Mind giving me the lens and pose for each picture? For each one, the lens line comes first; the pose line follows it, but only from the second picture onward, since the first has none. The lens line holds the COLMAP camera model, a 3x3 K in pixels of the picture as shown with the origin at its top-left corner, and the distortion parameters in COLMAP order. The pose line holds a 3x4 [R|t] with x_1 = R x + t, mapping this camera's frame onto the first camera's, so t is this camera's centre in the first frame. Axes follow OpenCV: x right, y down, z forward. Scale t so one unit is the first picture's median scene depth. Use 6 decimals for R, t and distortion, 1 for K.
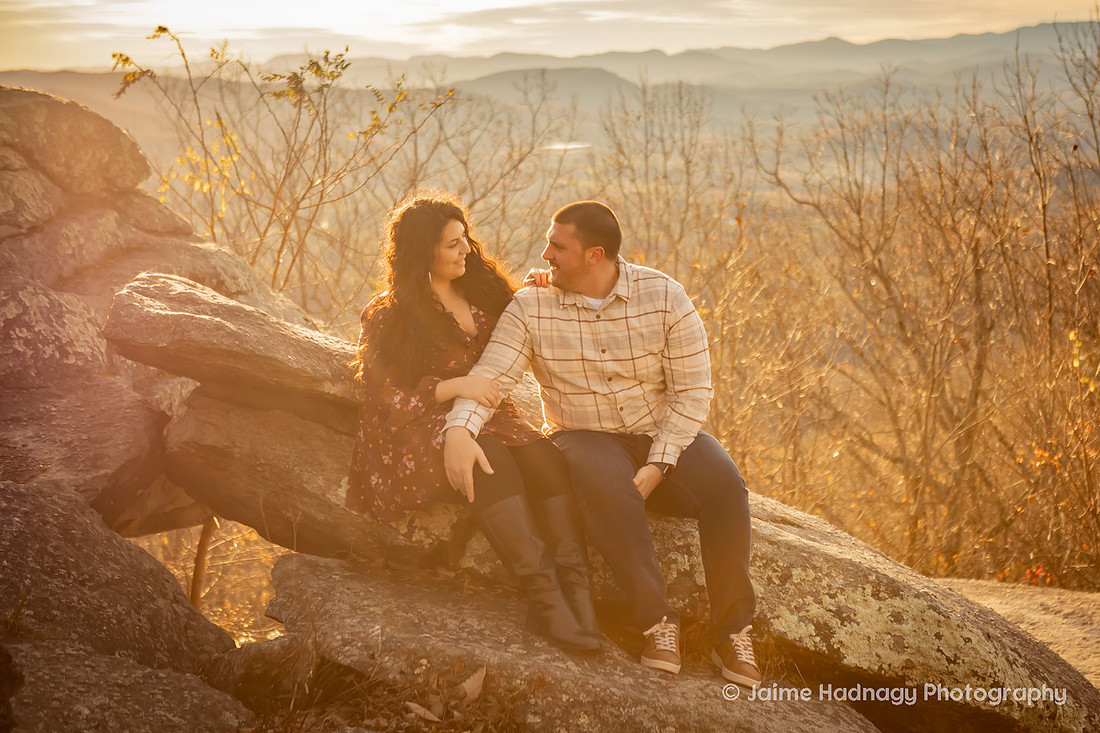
lens RADIAL K [[1526.4, 0, 550.4], [0, 1526.4, 317.8], [0, 0, 1]] dist [0.110869, -0.062870]
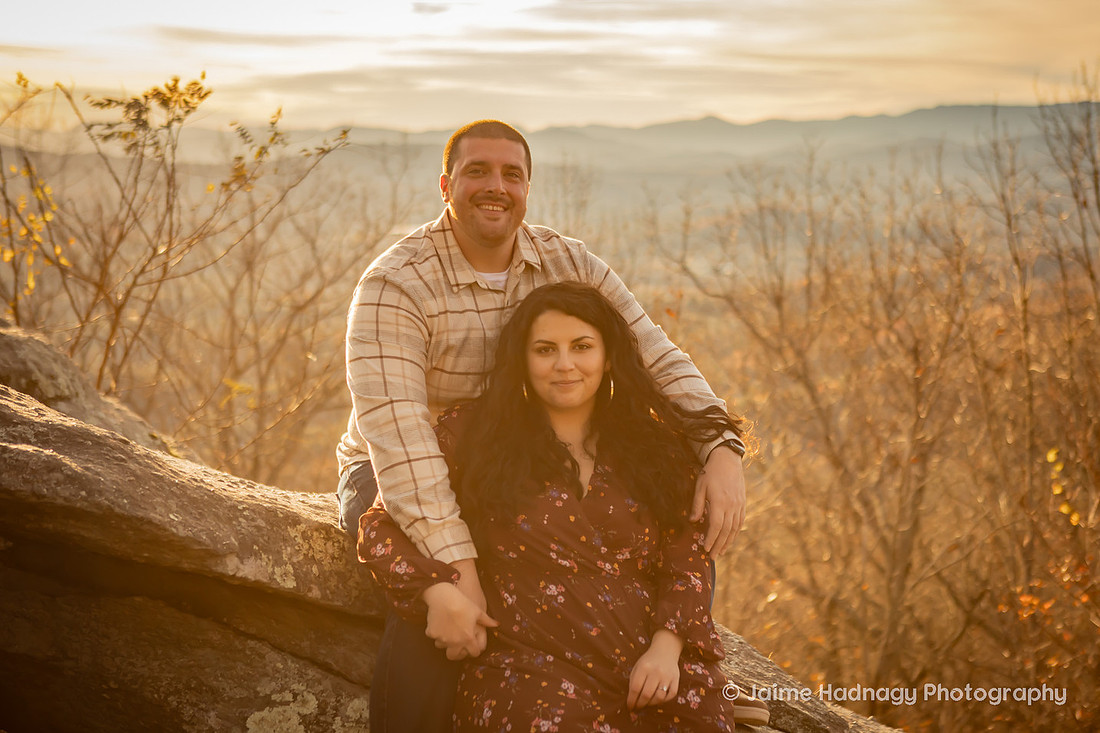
lens RADIAL K [[1723.2, 0, 512.6], [0, 1723.2, 367.0], [0, 0, 1]] dist [0.135977, 0.077257]
pose [[0.997614, 0.012748, 0.067853, -0.045634], [-0.010500, 0.999388, -0.033376, -0.005733], [-0.068237, 0.032584, 0.997137, 0.173709]]
